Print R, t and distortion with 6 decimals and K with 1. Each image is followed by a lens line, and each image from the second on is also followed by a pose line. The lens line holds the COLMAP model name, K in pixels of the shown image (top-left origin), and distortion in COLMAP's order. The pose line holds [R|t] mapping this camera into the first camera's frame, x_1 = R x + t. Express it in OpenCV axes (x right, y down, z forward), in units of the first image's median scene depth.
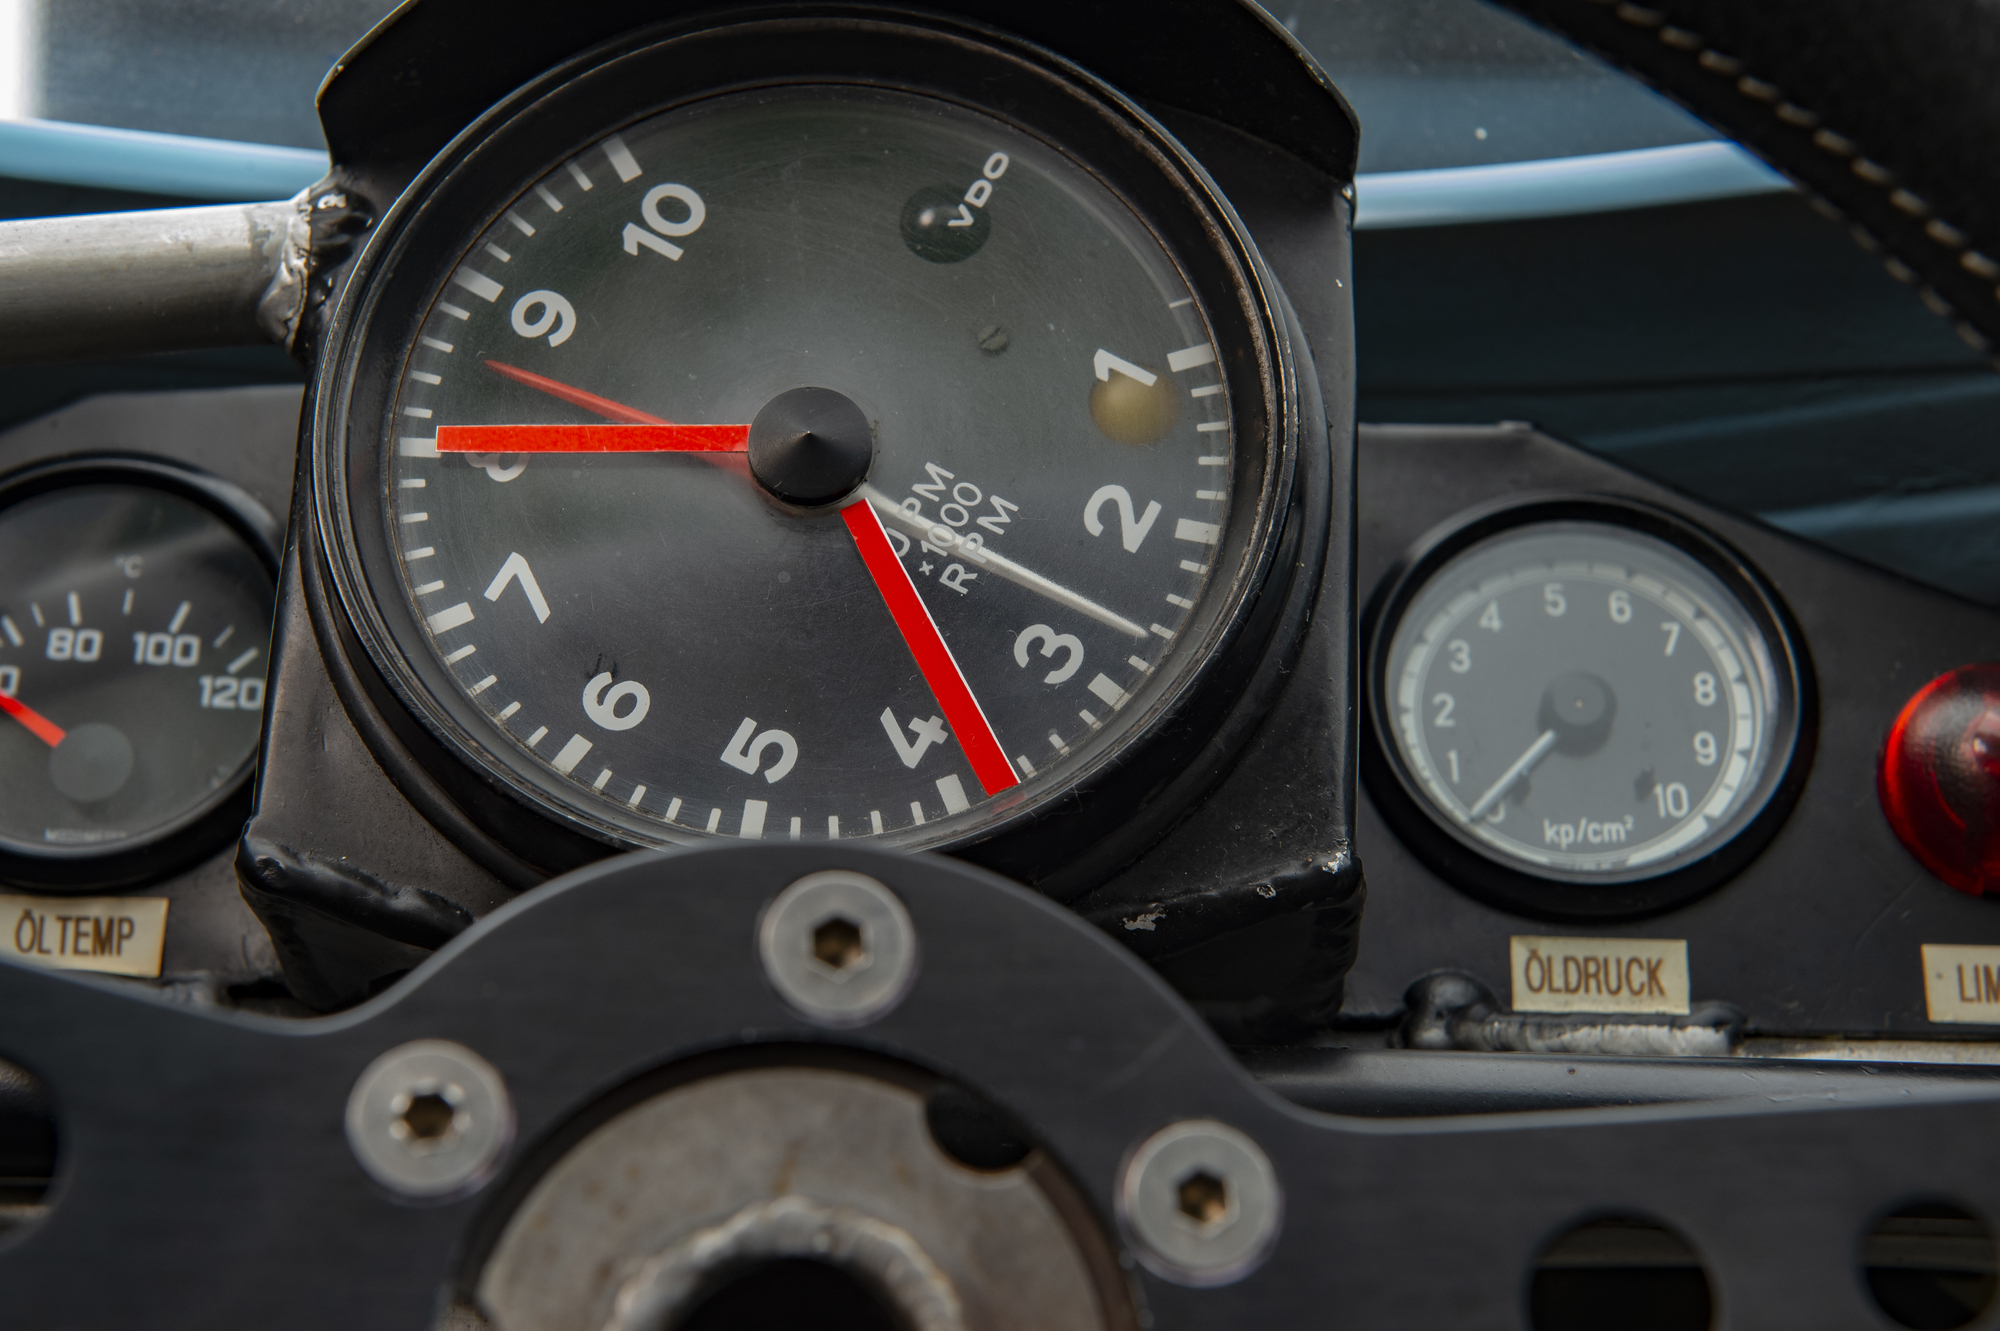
lens RADIAL K [[3828.4, 0, 993.1], [0, 3828.4, 661.0], [0, 0, 1]] dist [0.188320, 0.000000]
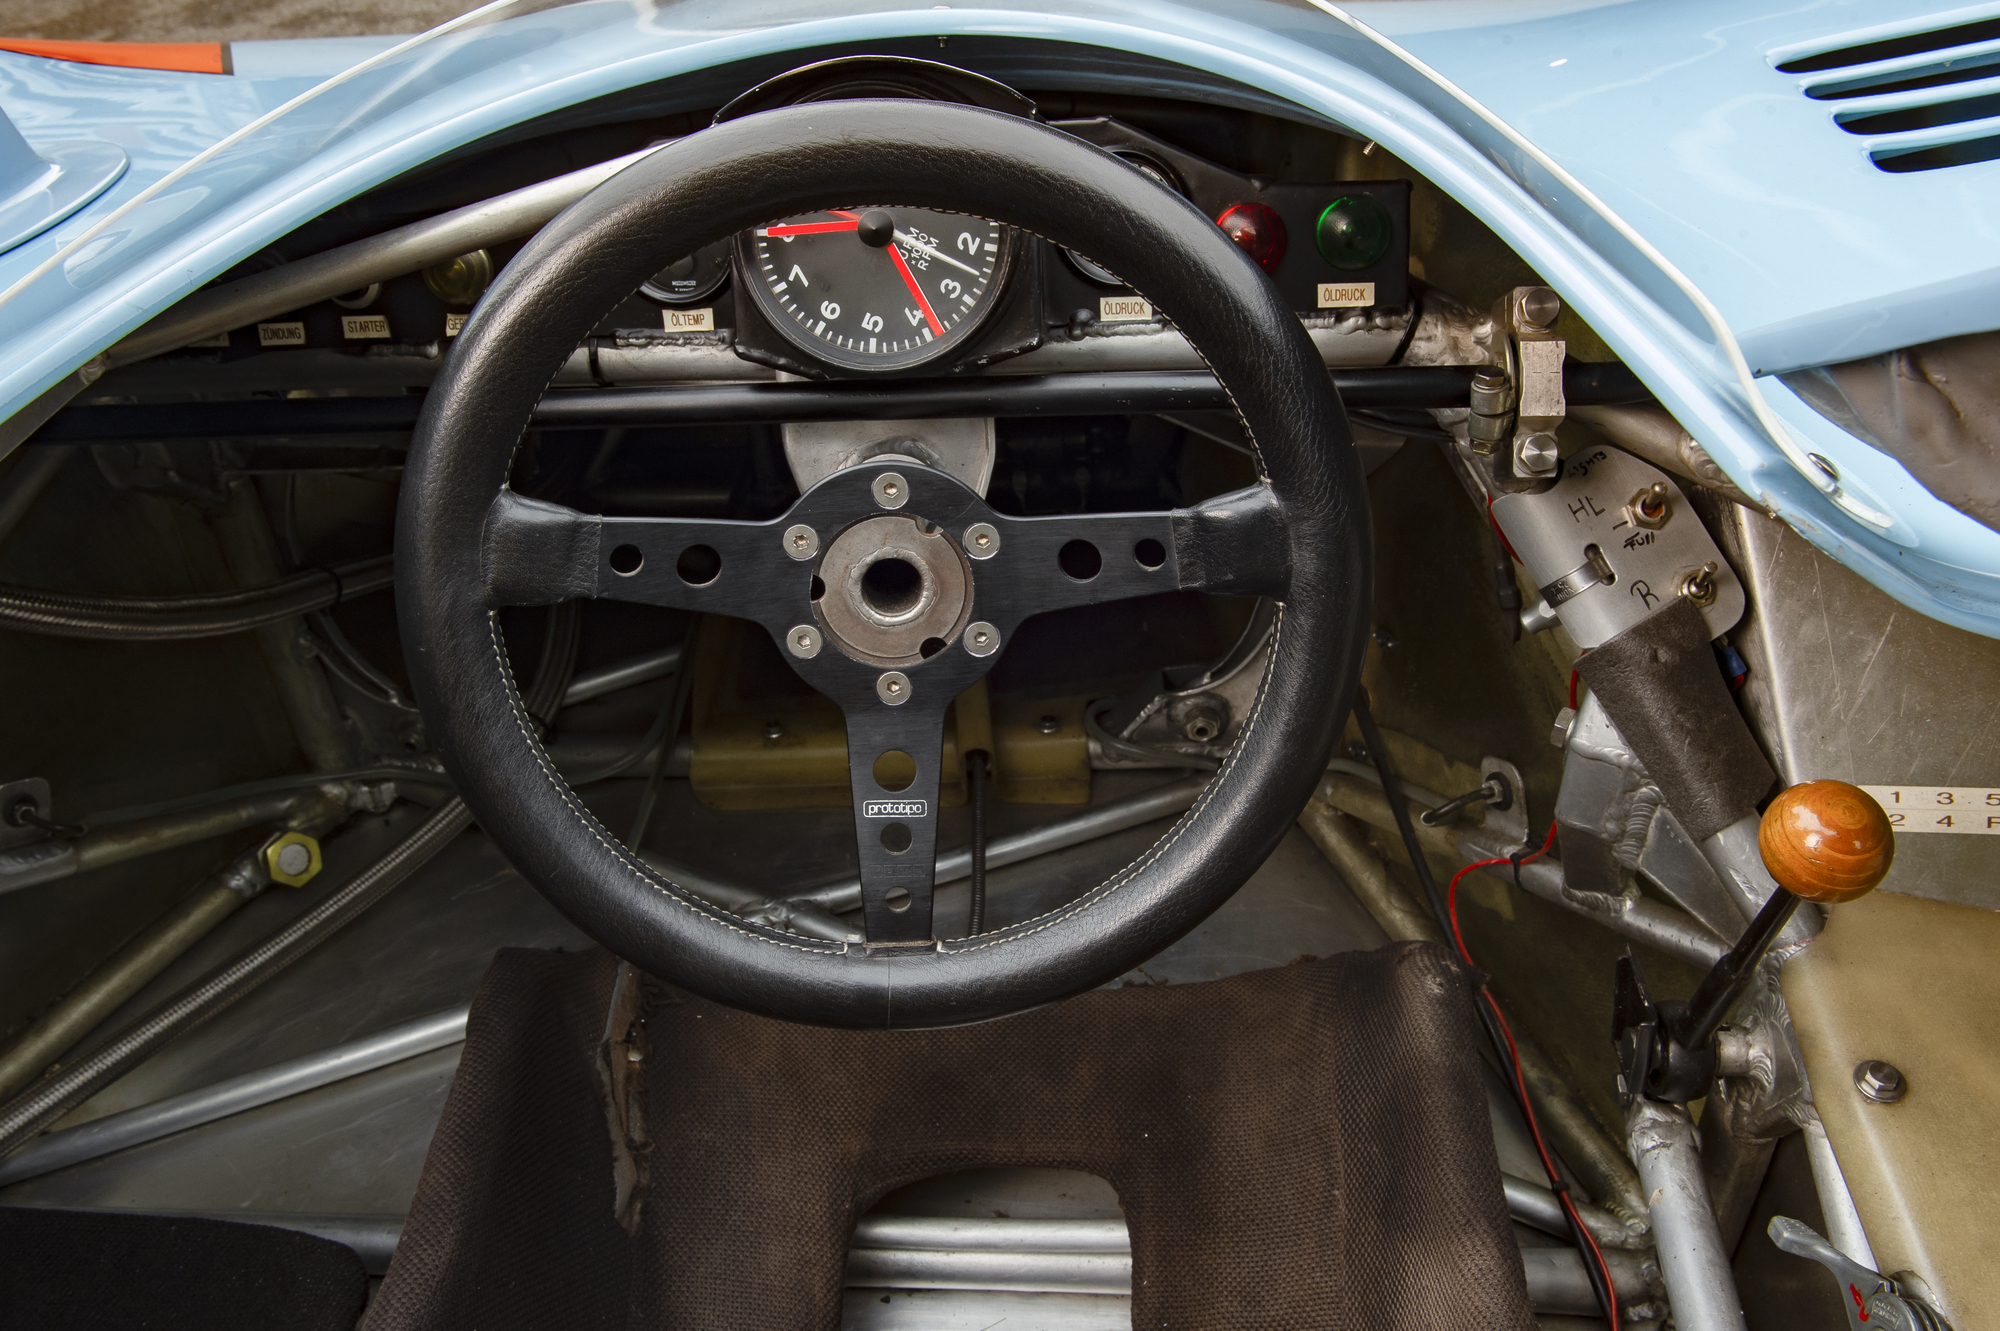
lens RADIAL K [[1713.6, 0, 1015.5], [0, 1713.6, 625.5], [0, 0, 1]] dist [-0.037125, 0.006008]
pose [[0.996481, -0.051802, -0.065900, 0.159559], [0.082007, 0.765241, 0.638500, -0.754373], [0.017354, -0.641657, 0.766795, -0.390690]]
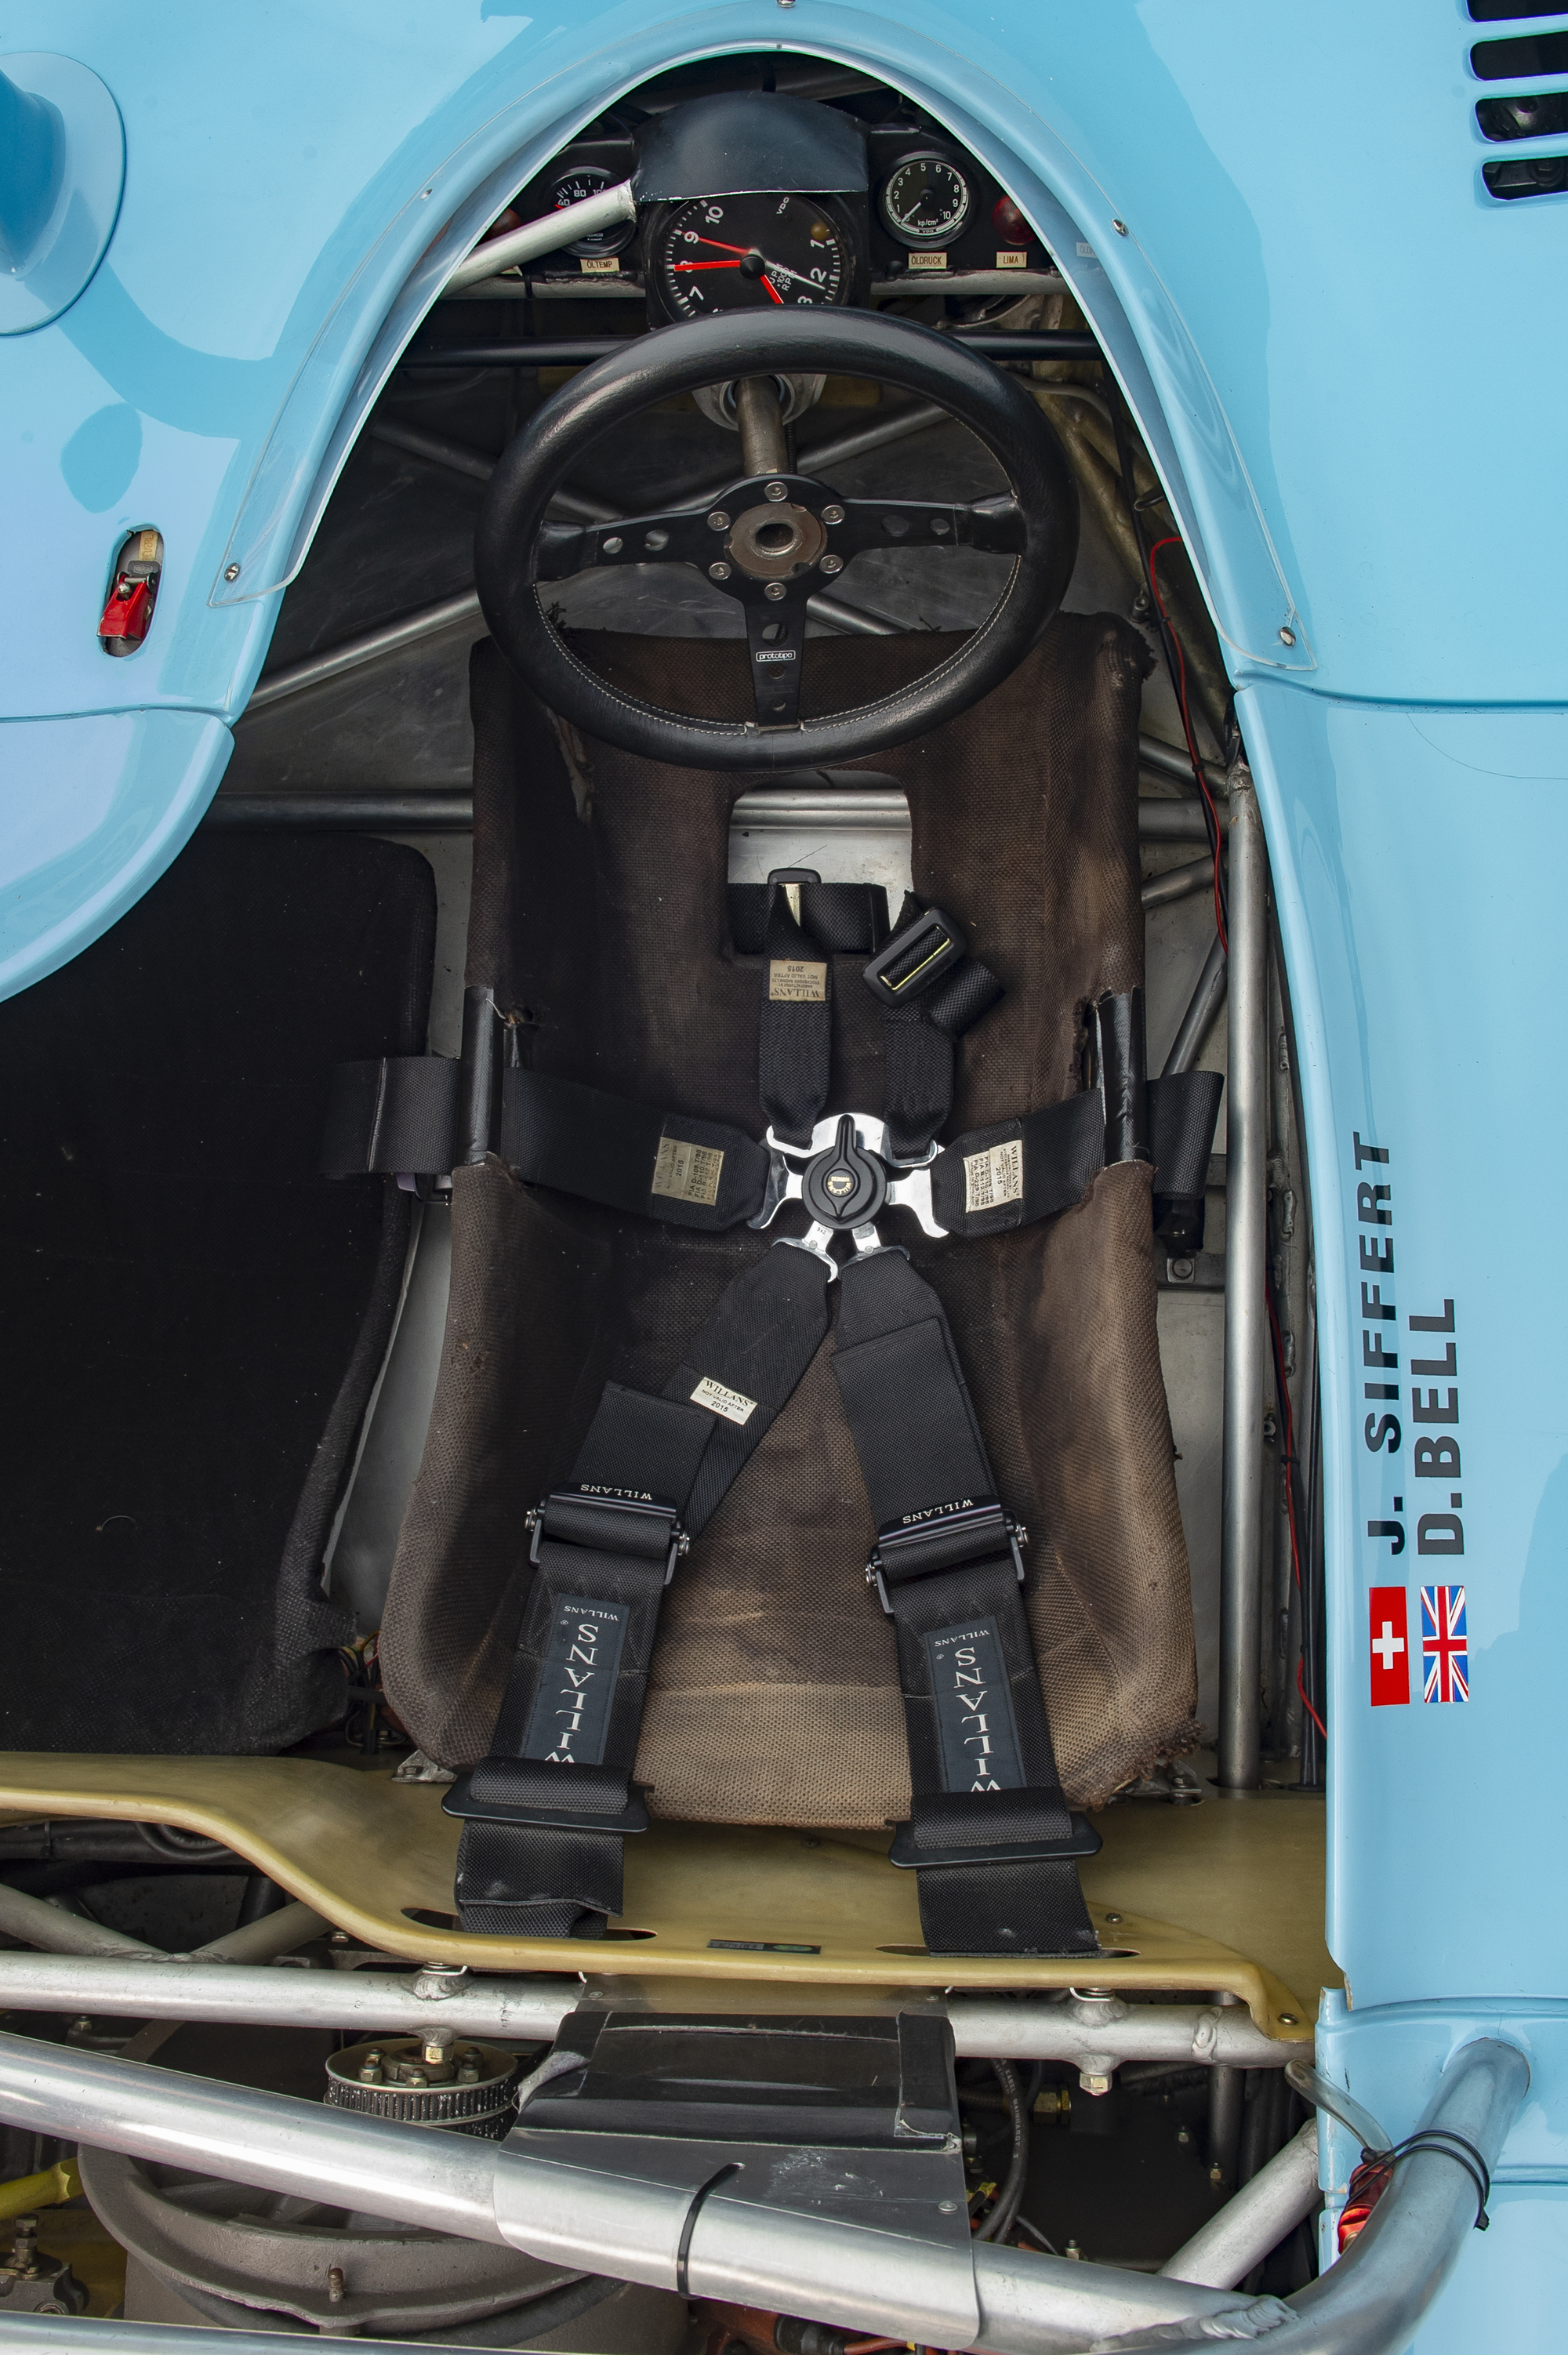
lens RADIAL K [[2096.0, 0, 784.4], [0, 2096.0, 1178.6], [0, 0, 1]] dist [0.000343, -0.001968]
pose [[0.997128, -0.024472, -0.071672, 0.153121], [0.074430, 0.141711, 0.987106, -2.498867], [-0.014000, -0.989606, 0.143126, -0.501995]]
